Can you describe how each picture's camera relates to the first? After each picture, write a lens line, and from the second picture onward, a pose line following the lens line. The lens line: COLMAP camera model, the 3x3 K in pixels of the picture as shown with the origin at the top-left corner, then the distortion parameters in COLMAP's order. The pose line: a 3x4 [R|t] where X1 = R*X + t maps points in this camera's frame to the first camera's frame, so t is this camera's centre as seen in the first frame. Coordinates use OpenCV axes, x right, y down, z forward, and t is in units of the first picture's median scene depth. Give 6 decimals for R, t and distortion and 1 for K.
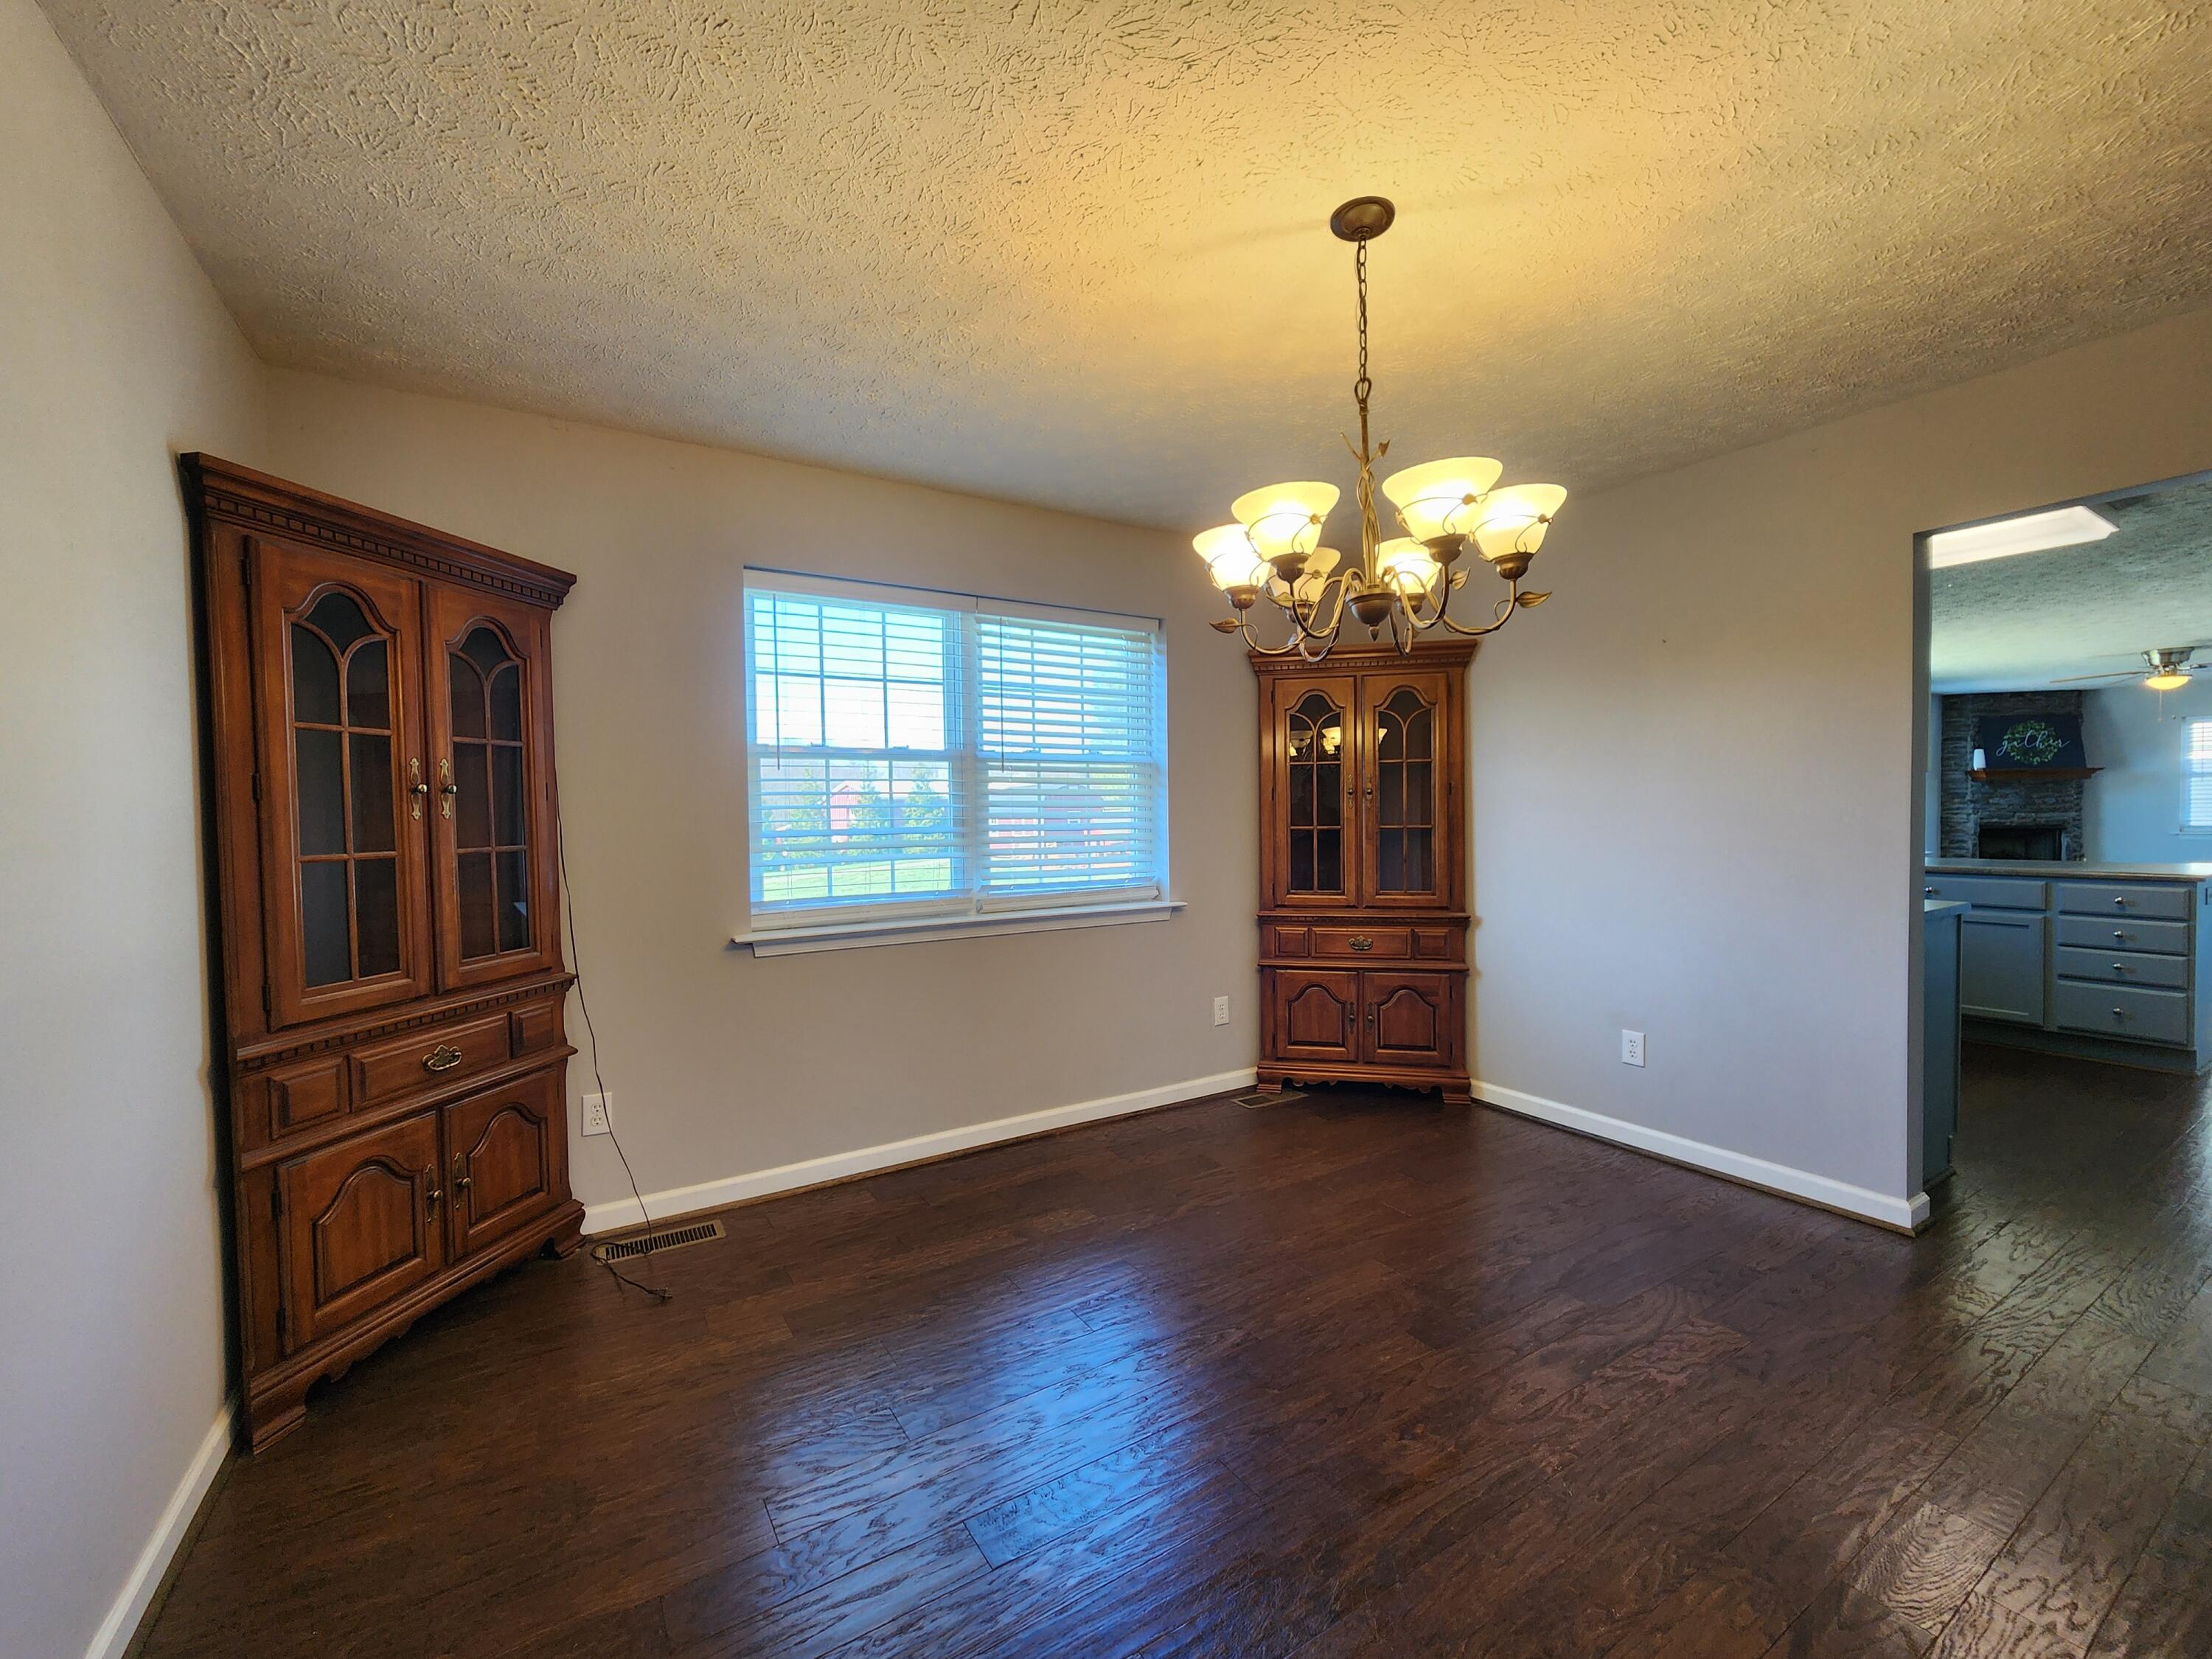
lens RADIAL K [[907.2, 0, 1106.5], [0, 907.2, 833.6], [0, 0, 1]] dist [-0.001775, -0.000298]
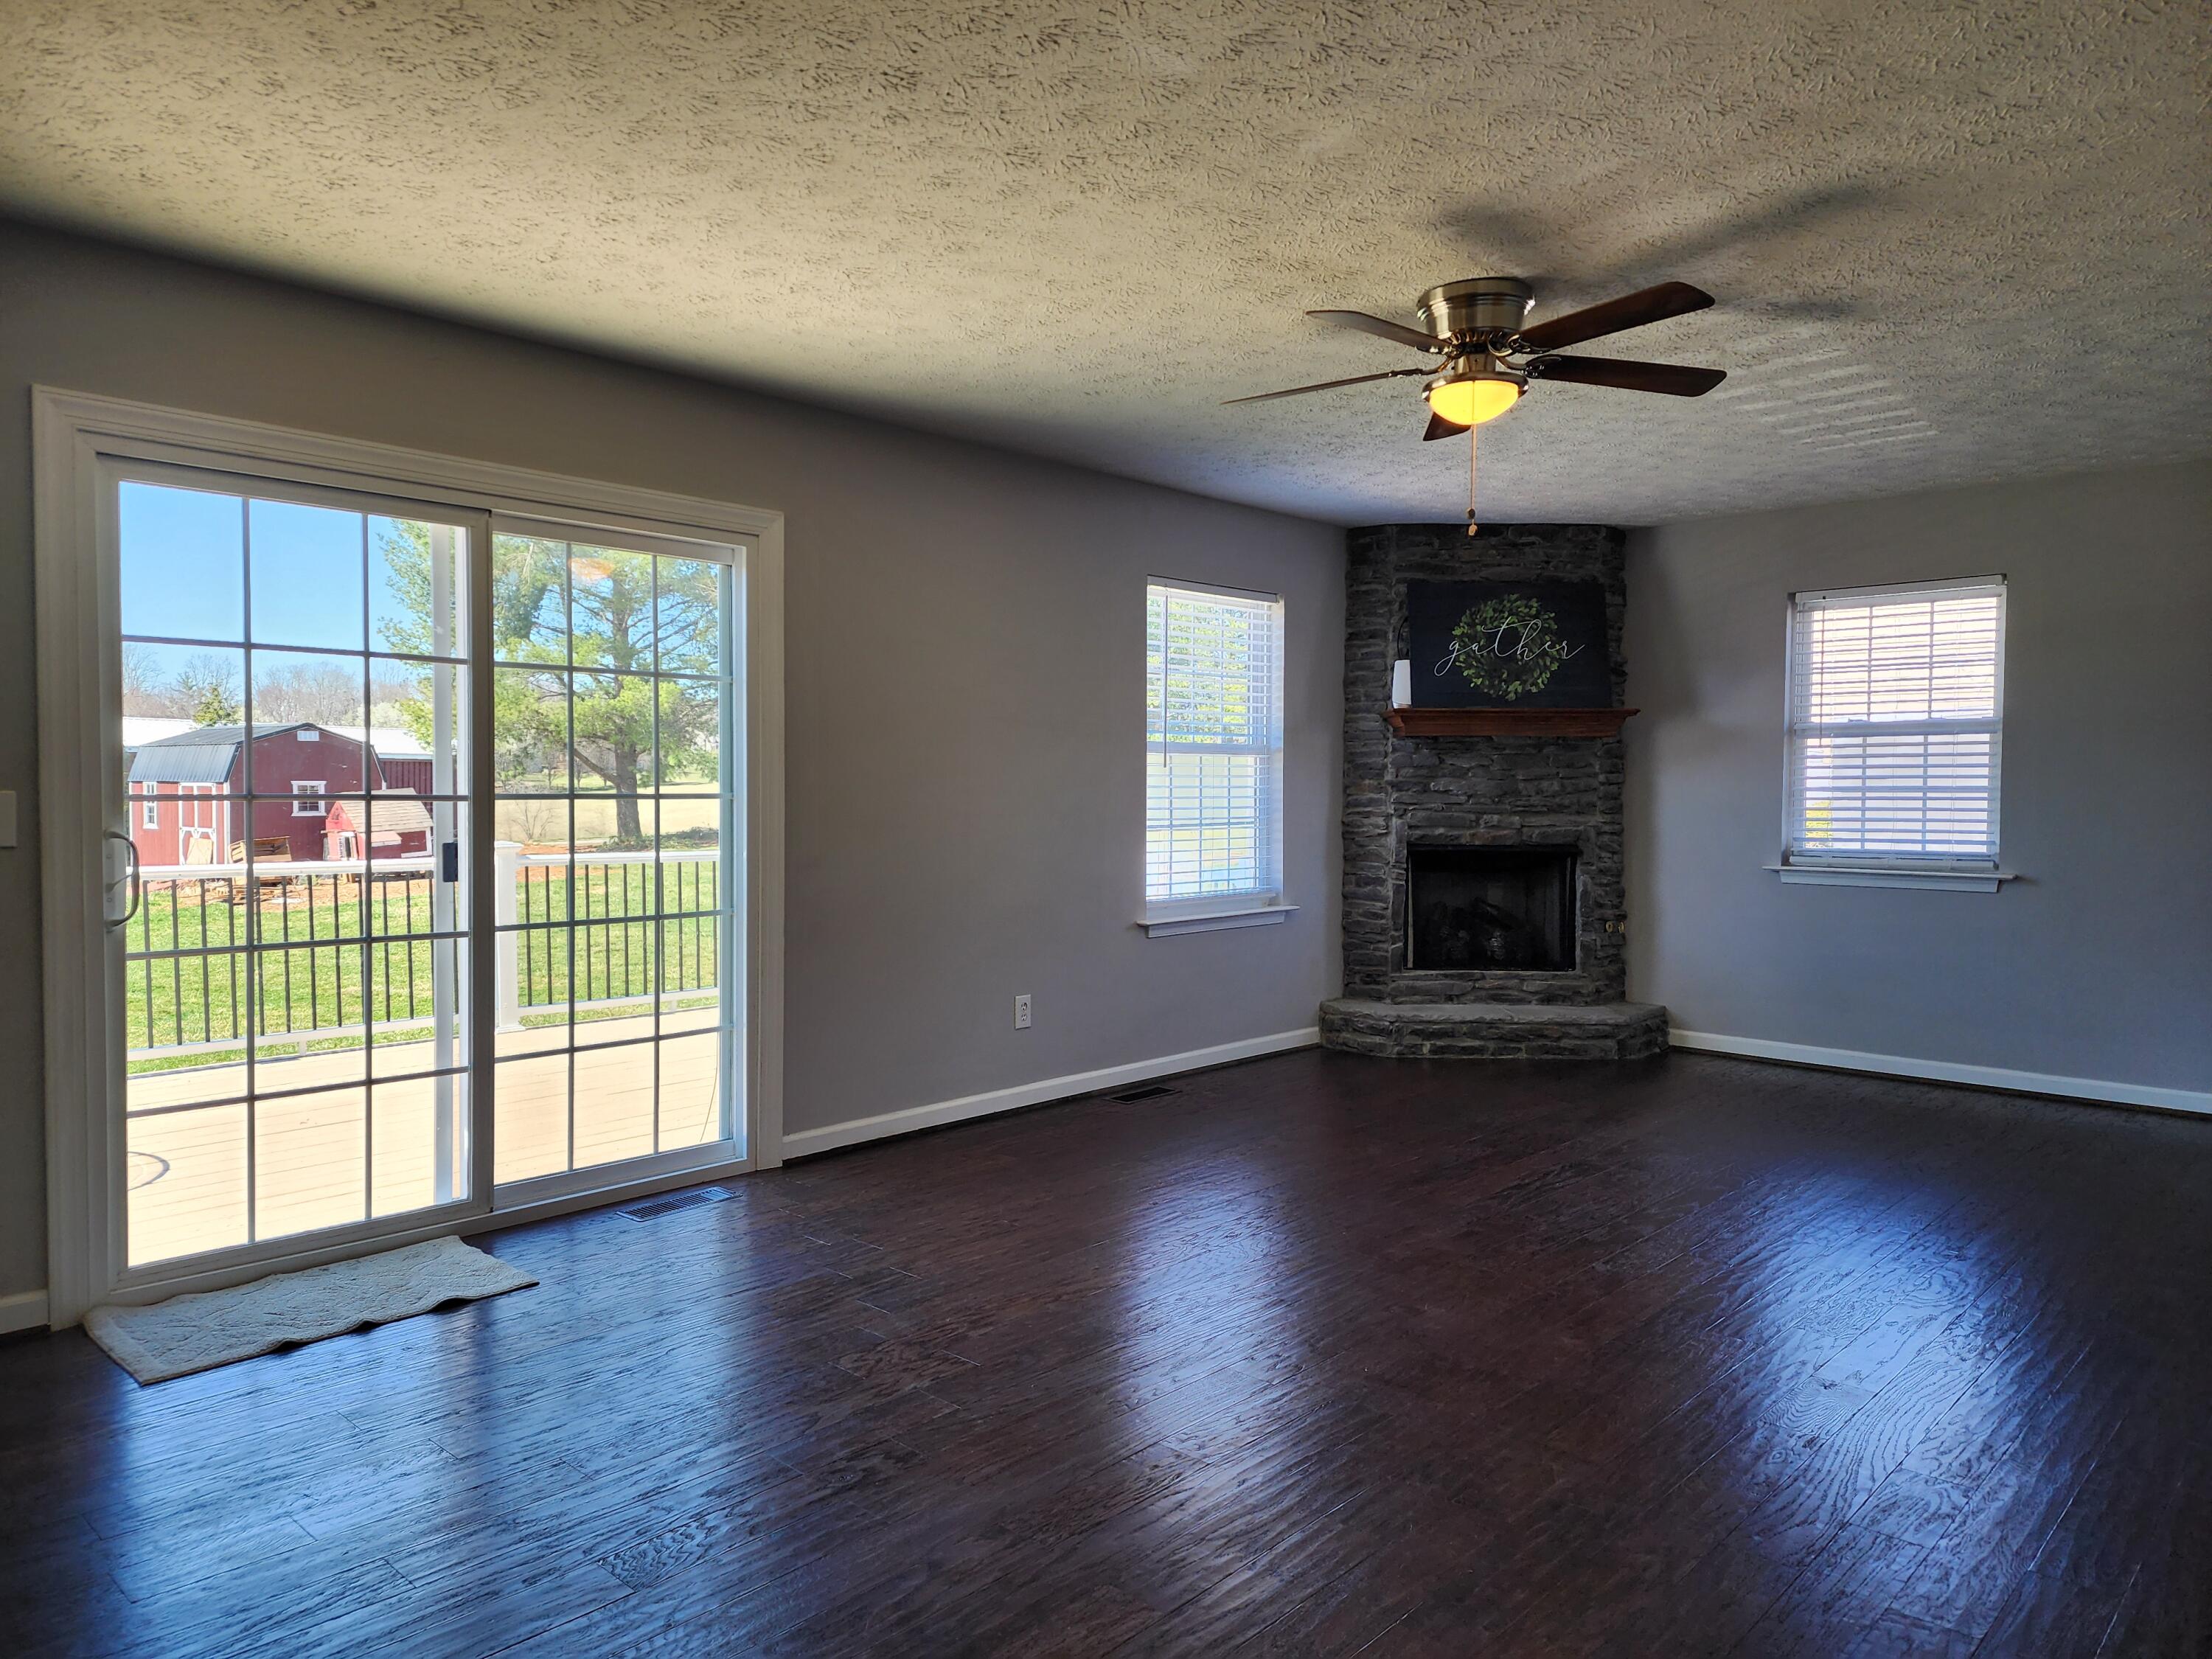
lens RADIAL K [[1464.1, 0, 1102.8], [0, 1464.1, 823.1], [0, 0, 1]] dist [0.106736, -0.157411]
pose [[0.963401, 0.010904, 0.267844, 0.635240], [-0.009403, 0.999932, -0.006886, -0.012165], [-0.267901, 0.004116, 0.963438, 0.379258]]
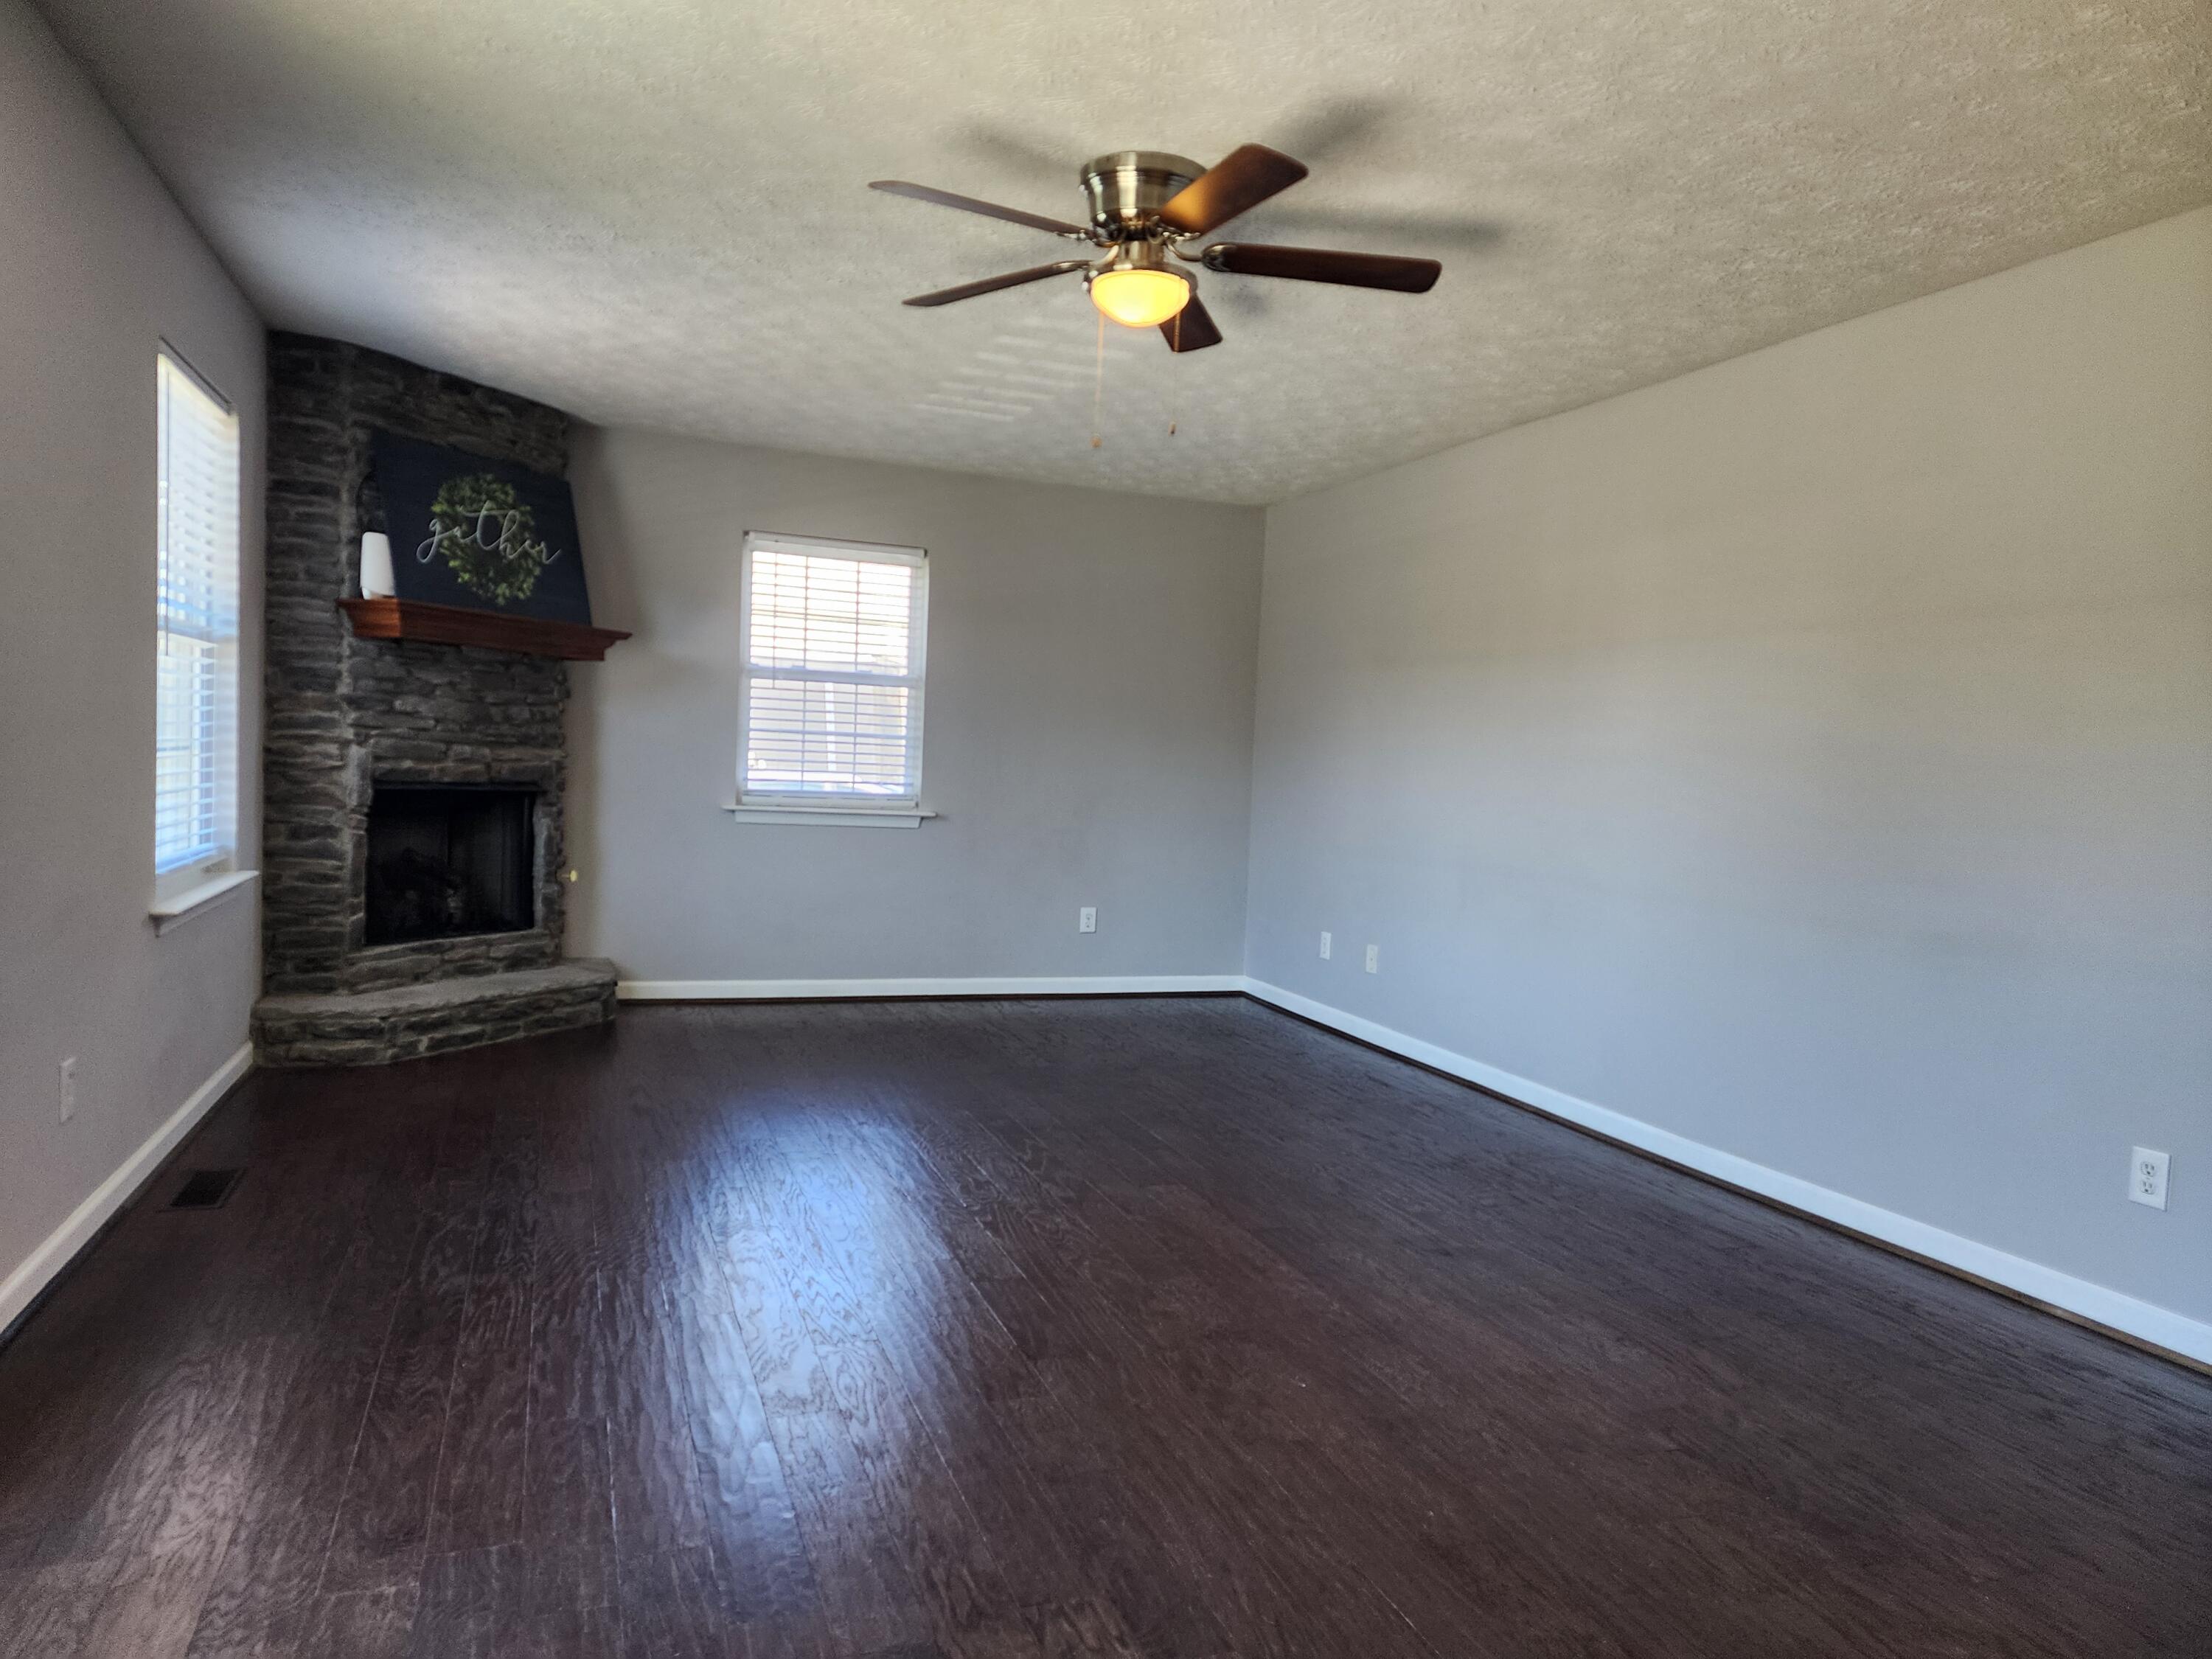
lens RADIAL K [[1454.2, 0, 1105.7], [0, 1454.2, 839.6], [0, 0, 1]] dist [0.042435, -0.000402]
pose [[0.186861, -0.029917, 0.981931, 0.501974], [-0.023063, 0.999127, 0.034830, -0.011751], [-0.982116, -0.029154, 0.186008, 0.643140]]
